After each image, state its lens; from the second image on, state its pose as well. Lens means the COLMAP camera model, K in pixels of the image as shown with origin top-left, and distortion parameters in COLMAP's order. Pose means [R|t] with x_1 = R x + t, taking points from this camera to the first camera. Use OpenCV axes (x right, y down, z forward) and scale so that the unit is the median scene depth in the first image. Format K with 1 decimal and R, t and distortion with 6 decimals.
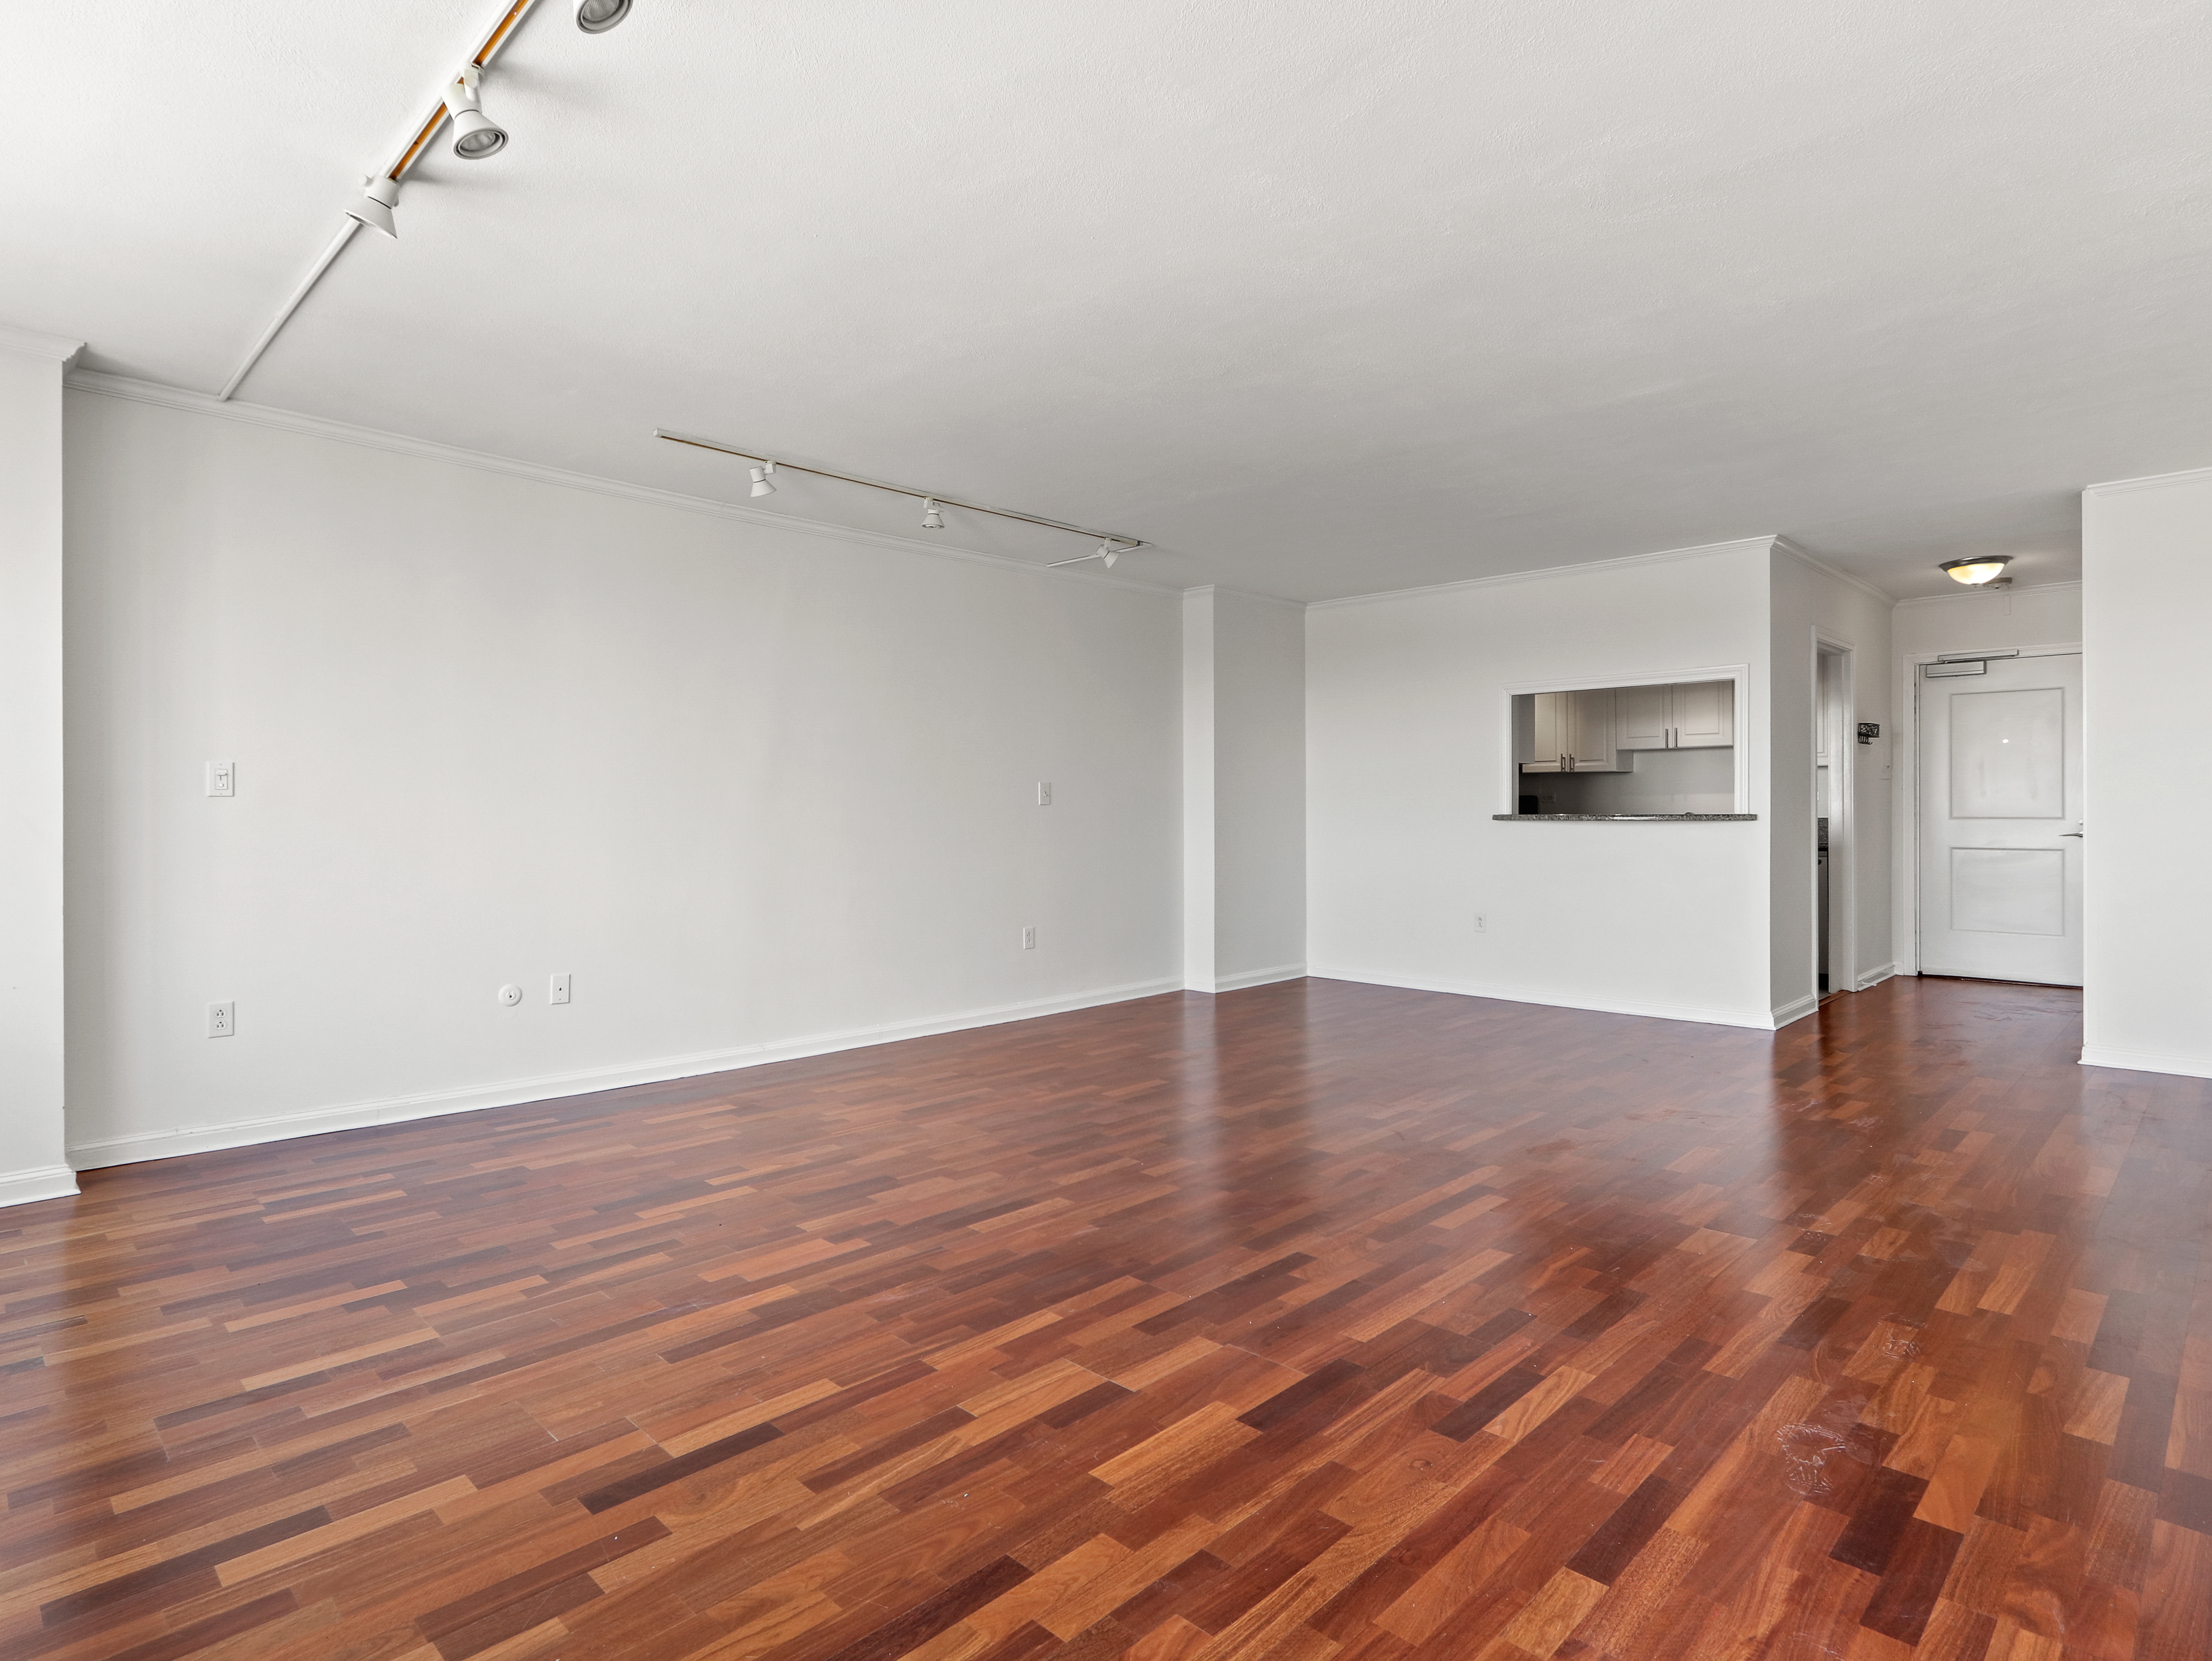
lens RADIAL K [[1161.5, 0, 1106.0], [0, 1161.5, 830.5], [0, 0, 1]] dist [0.004880, -0.001511]
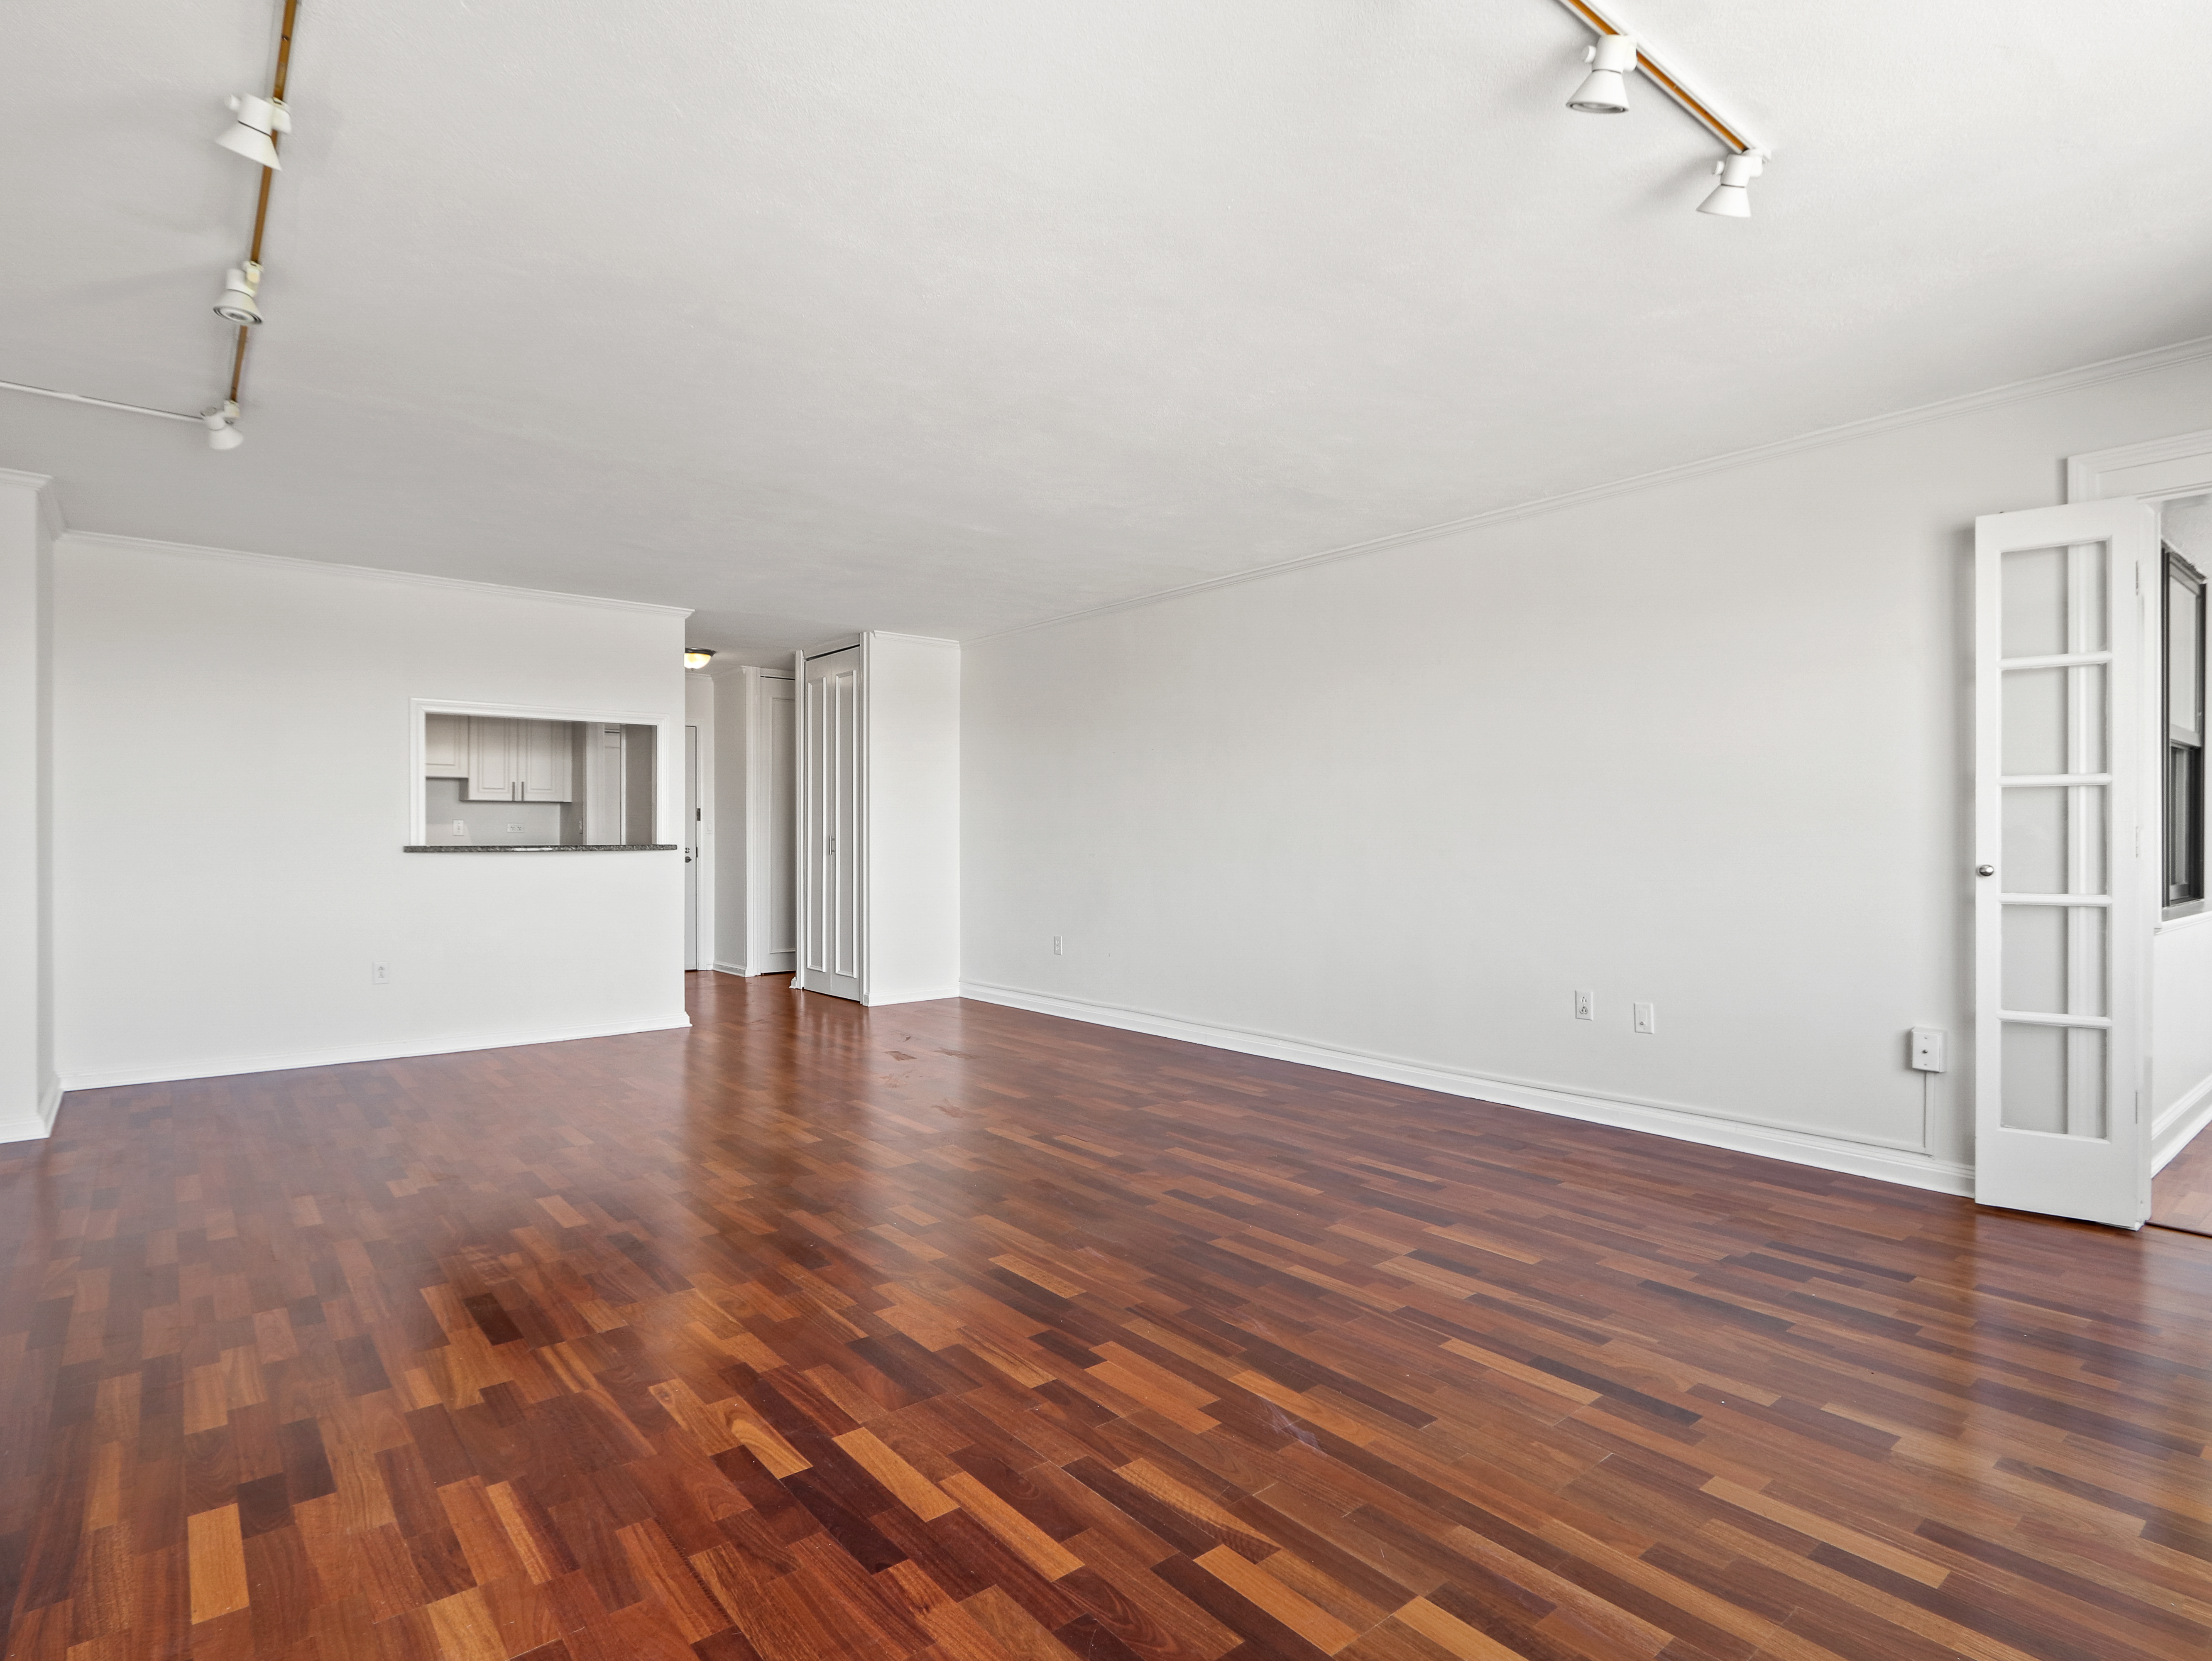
lens RADIAL K [[1153.9, 0, 1062.9], [0, 1153.9, 836.0], [0, 0, 1]] dist [0.004768, 0.000665]
pose [[0.124760, 0.005344, 0.992173, -1.204227], [0.015588, 0.999852, -0.007345, -0.017025], [-0.992065, 0.016382, 0.124658, 1.045198]]
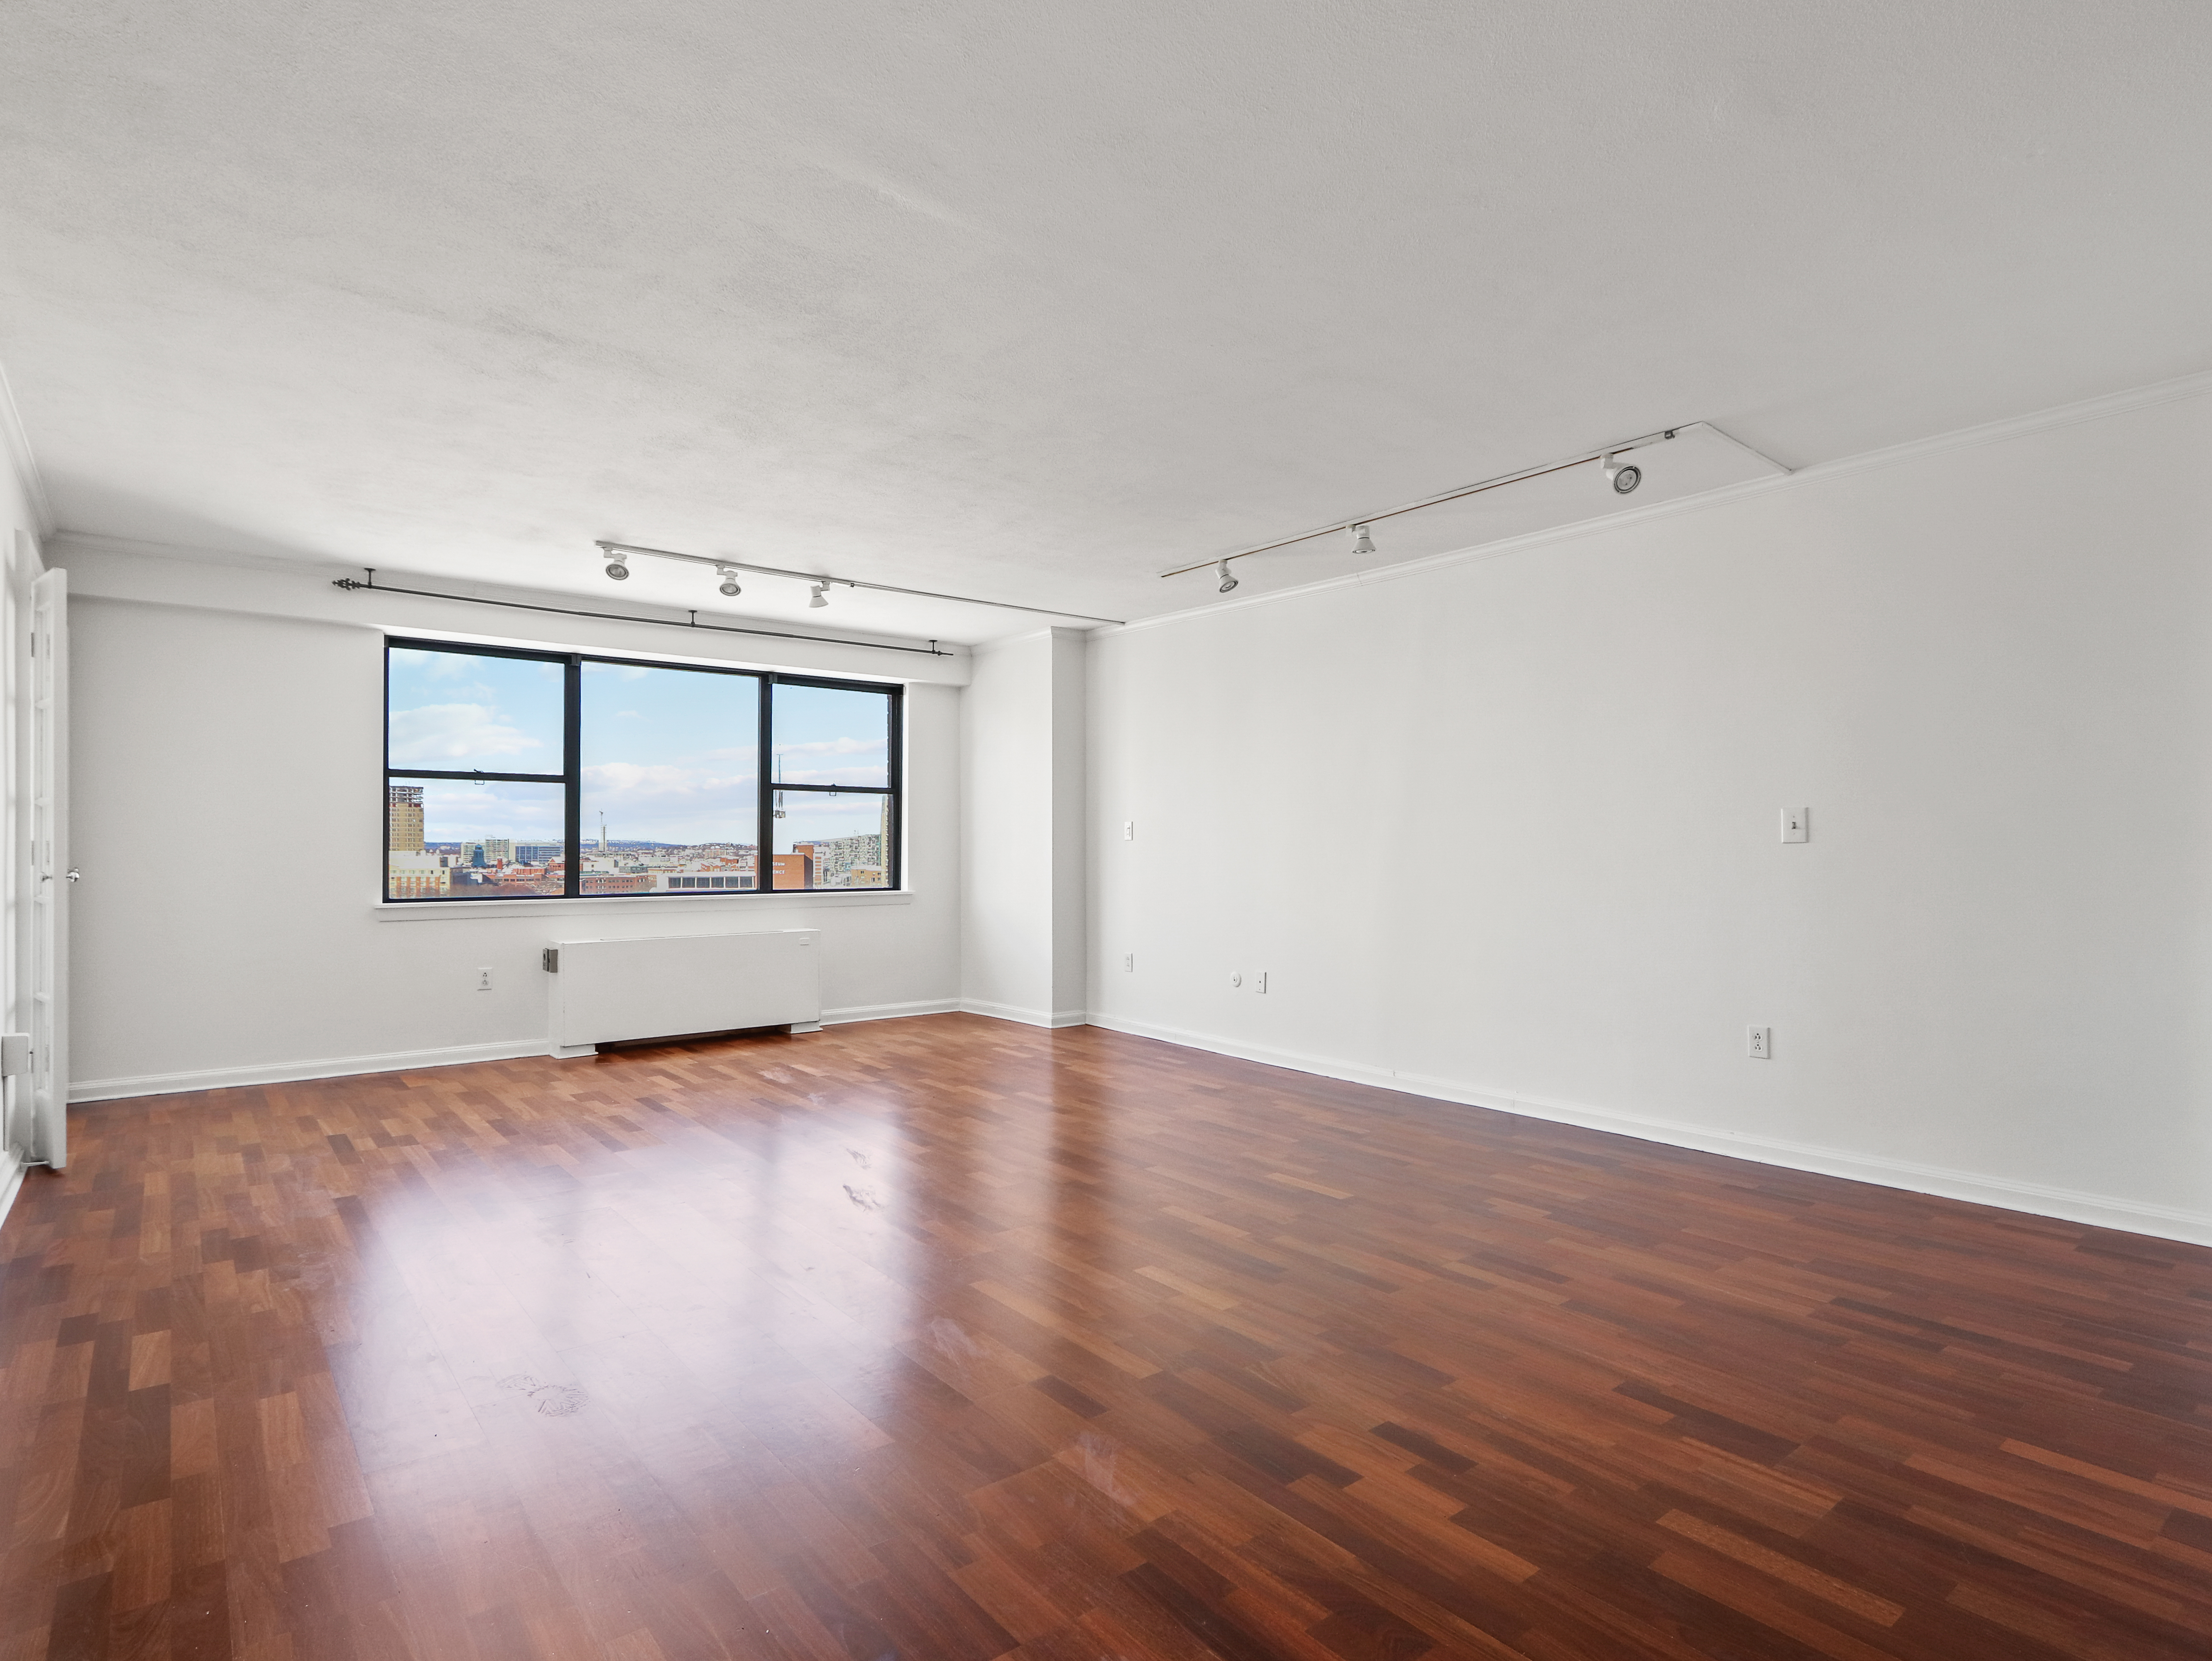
lens RADIAL K [[1152.6, 0, 1102.3], [0, 1152.6, 845.5], [0, 0, 1]] dist [0.011734, -0.000404]
pose [[-0.105555, 0.005994, -0.994395, 1.551863], [-0.019942, 0.999768, 0.008144, -0.051420], [0.994214, 0.020690, -0.105410, 1.675092]]
